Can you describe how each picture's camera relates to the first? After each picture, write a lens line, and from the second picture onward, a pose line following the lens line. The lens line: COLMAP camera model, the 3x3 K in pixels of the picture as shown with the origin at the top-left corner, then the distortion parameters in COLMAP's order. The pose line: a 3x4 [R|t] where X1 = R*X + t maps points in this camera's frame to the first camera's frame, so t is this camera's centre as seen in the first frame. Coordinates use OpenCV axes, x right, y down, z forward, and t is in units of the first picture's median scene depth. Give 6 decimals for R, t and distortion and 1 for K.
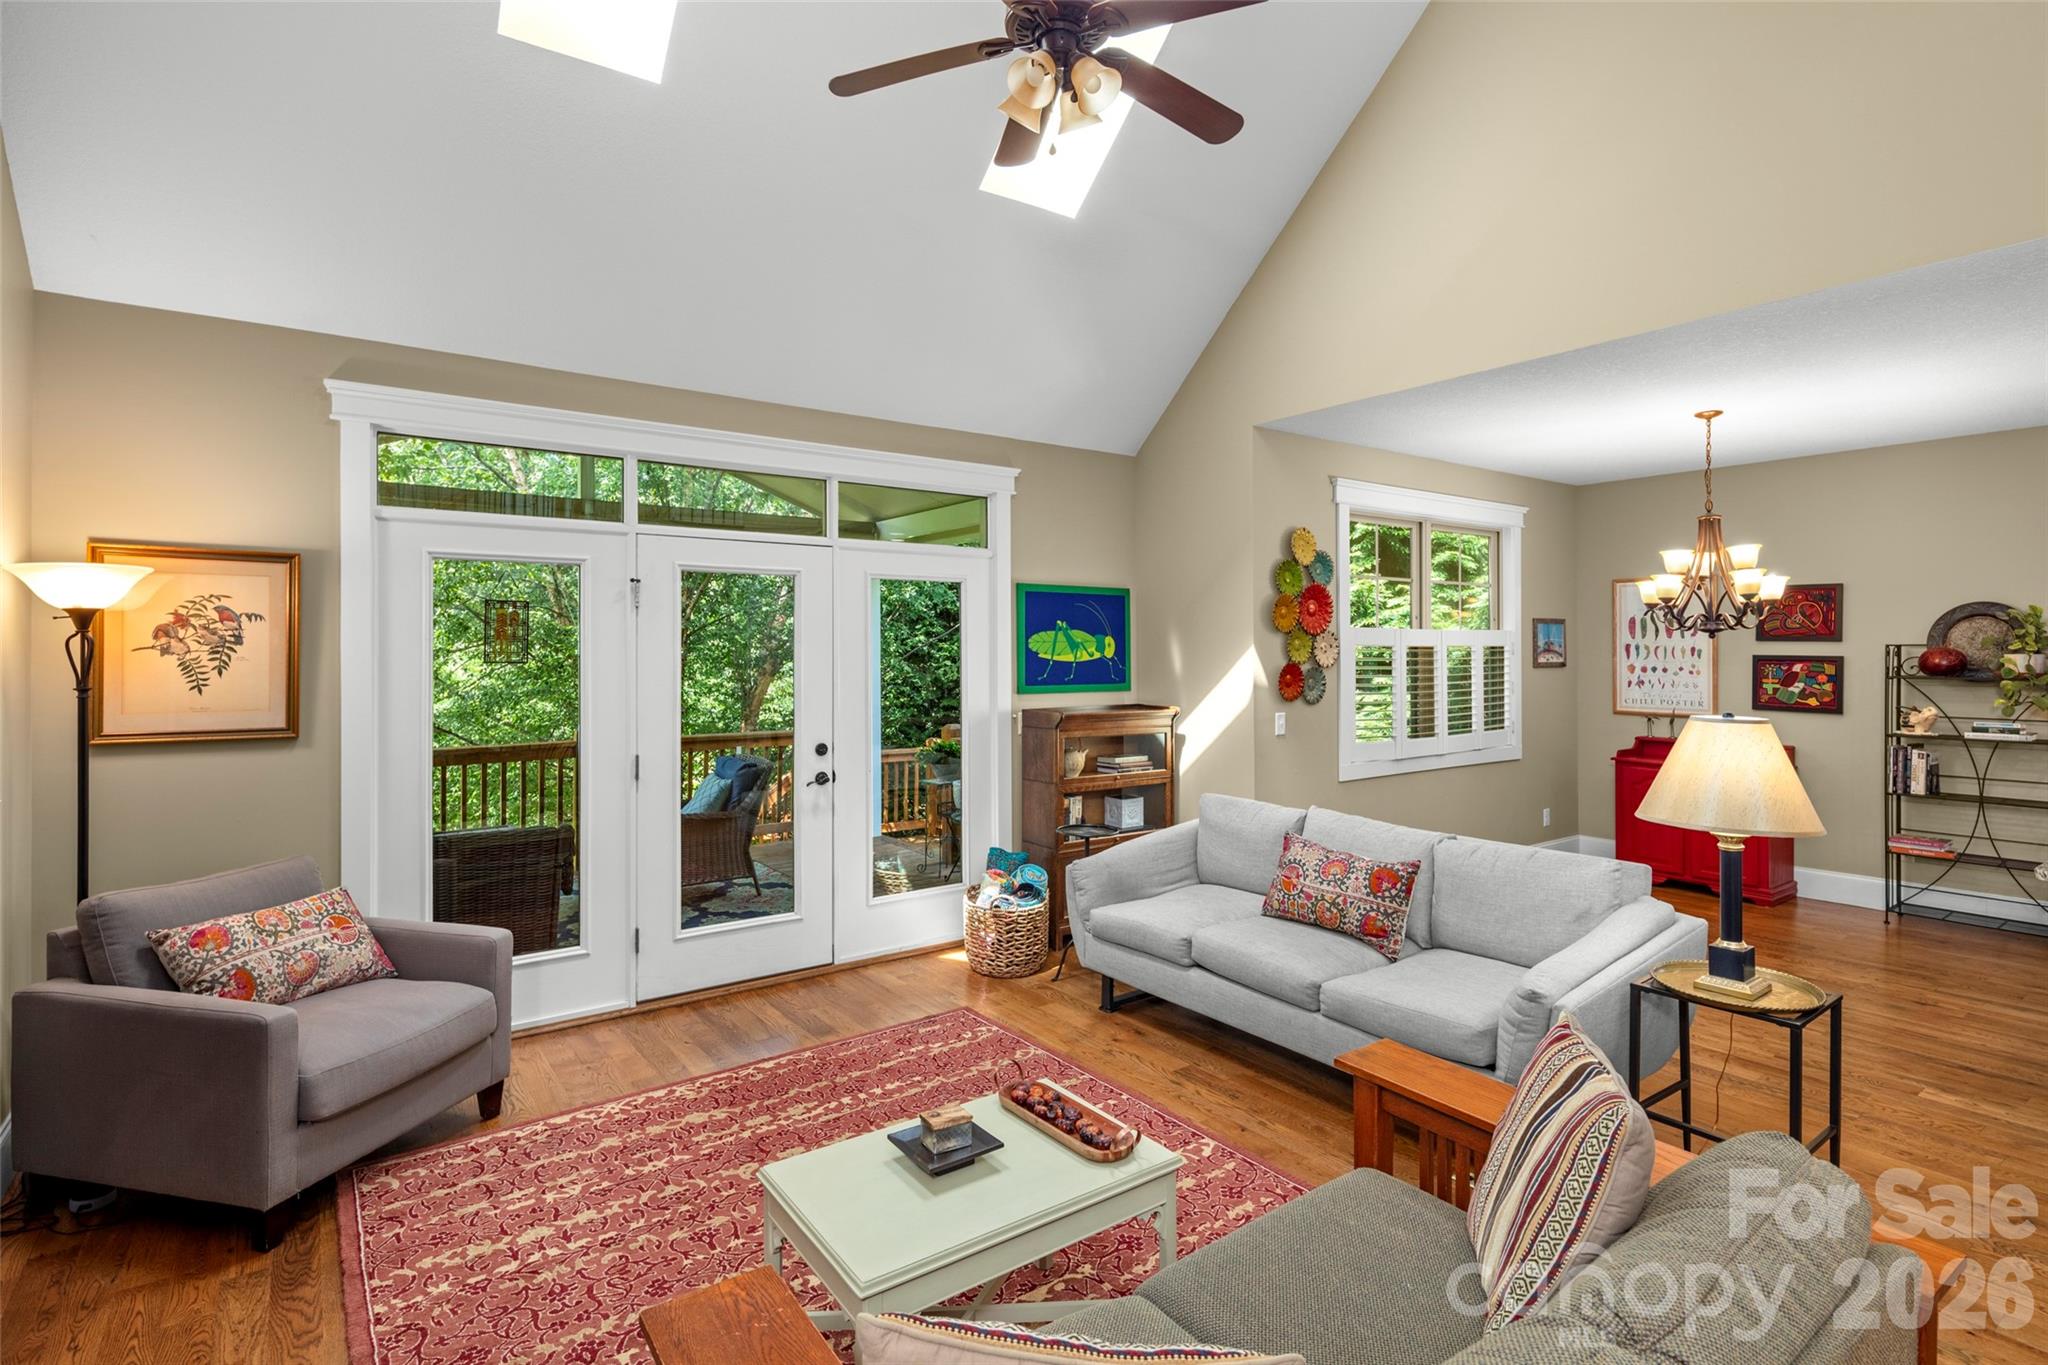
lens RADIAL K [[996.8, 0, 1038.7], [0, 996.8, 648.5], [0, 0, 1]] dist [0.005614, -0.004295]
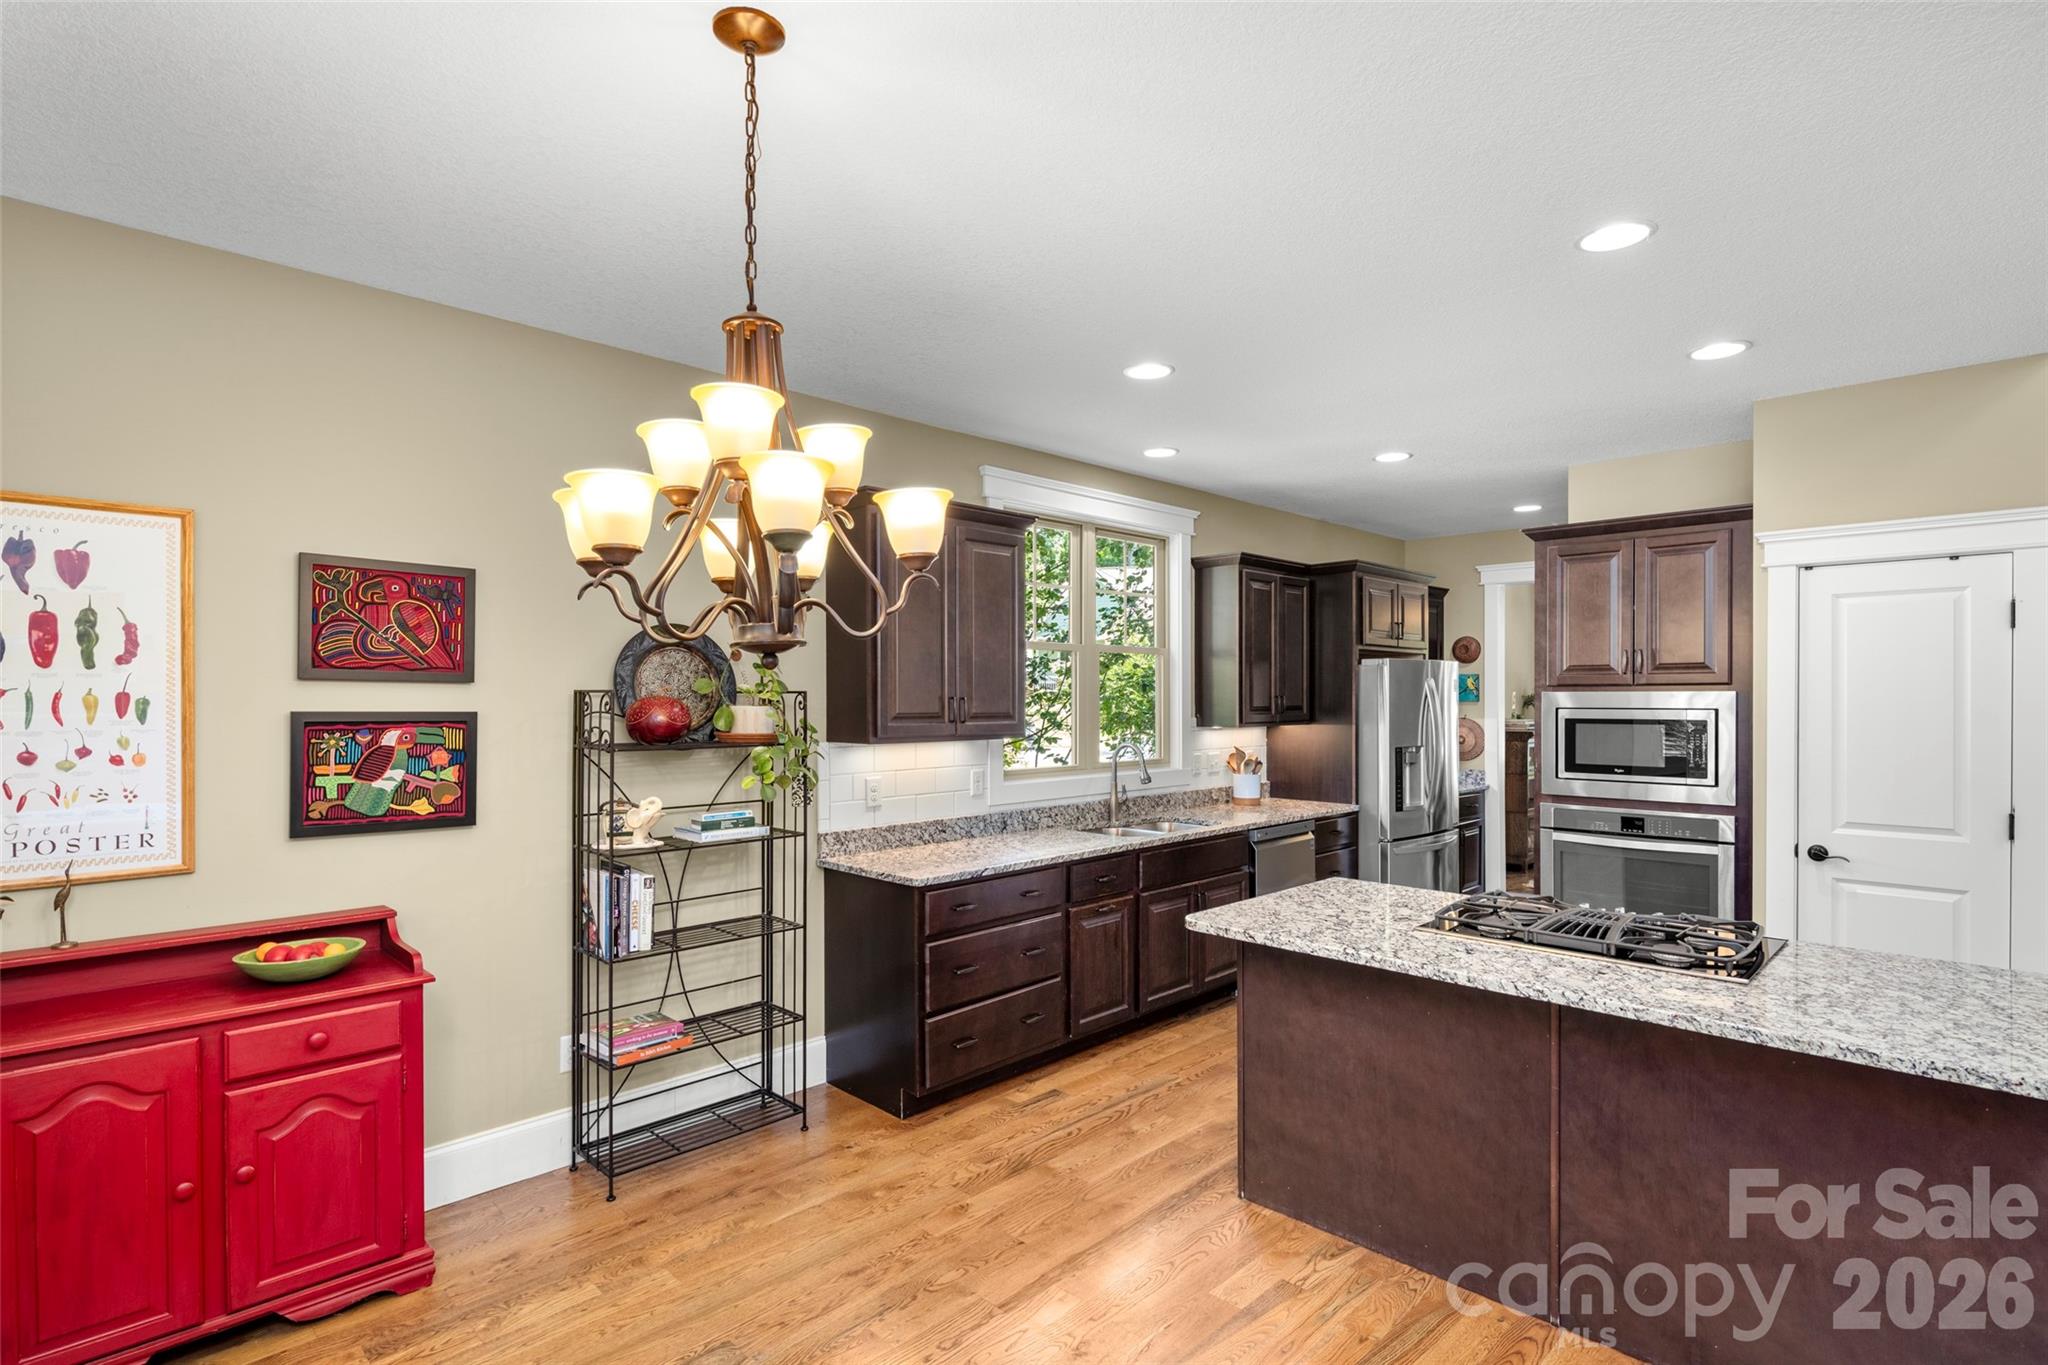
lens RADIAL K [[996.8, 0, 1042.0], [0, 996.8, 703.8], [0, 0, 1]] dist [0.005614, -0.004295]
pose [[-0.154776, -0.005648, 0.987933, 0.290828], [-0.001065, 0.999984, 0.005550, 0.000328], [-0.987949, -0.000193, -0.154779, 0.906634]]
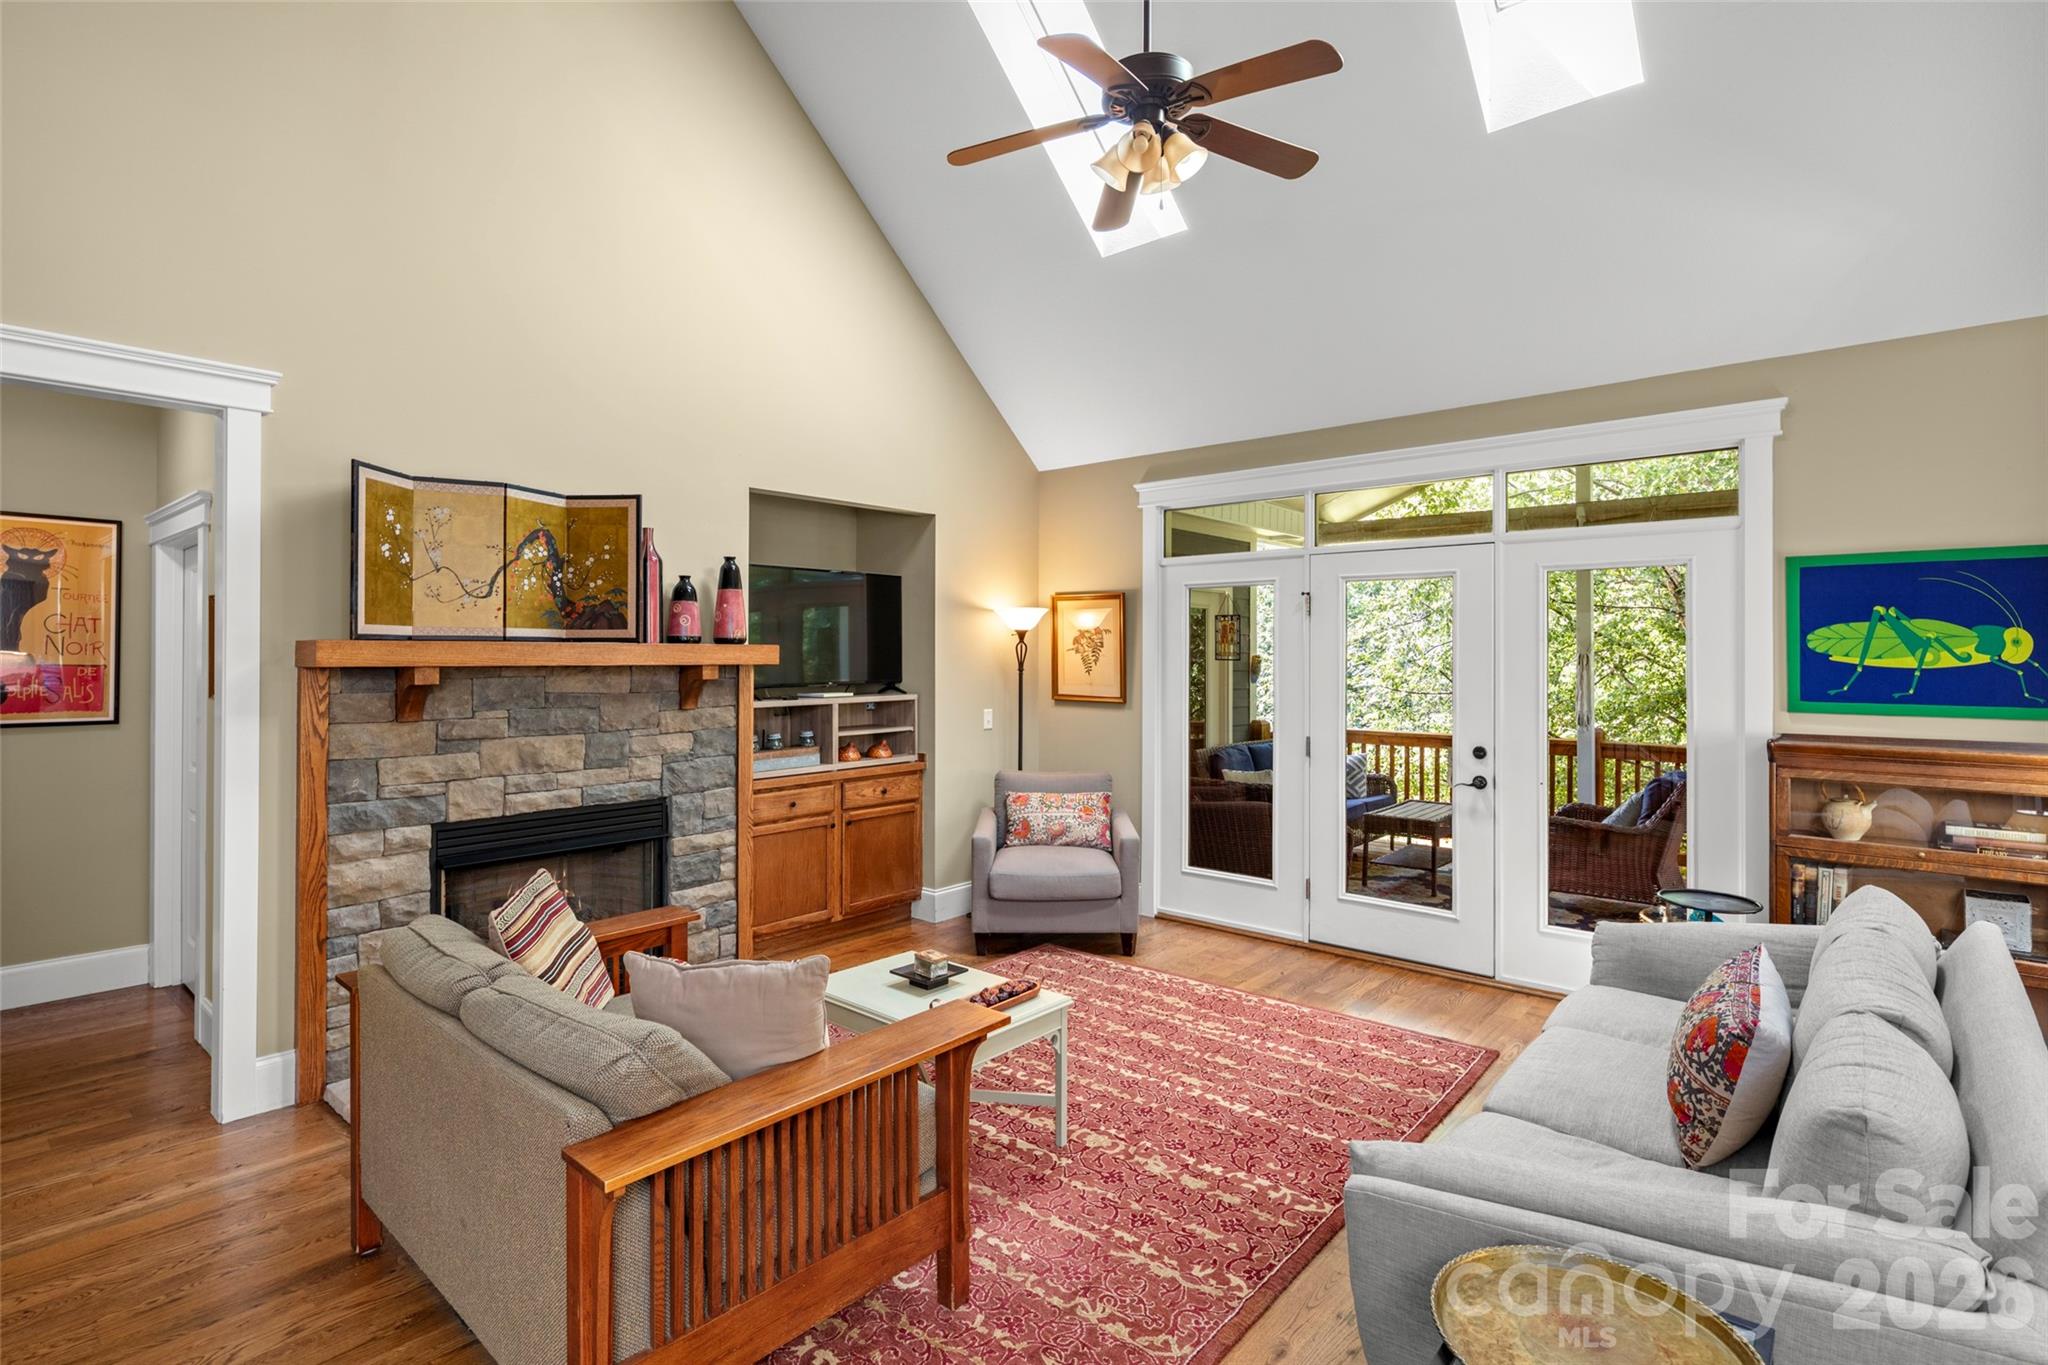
lens RADIAL K [[996.8, 0, 1041.6], [0, 996.8, 647.9], [0, 0, 1]] dist [0.005614, -0.004295]
pose [[0.230046, -0.003515, -0.973173, 0.568371], [0.000822, 0.999994, -0.003418, 0.001674], [0.973179, -0.000014, 0.230048, 0.323023]]
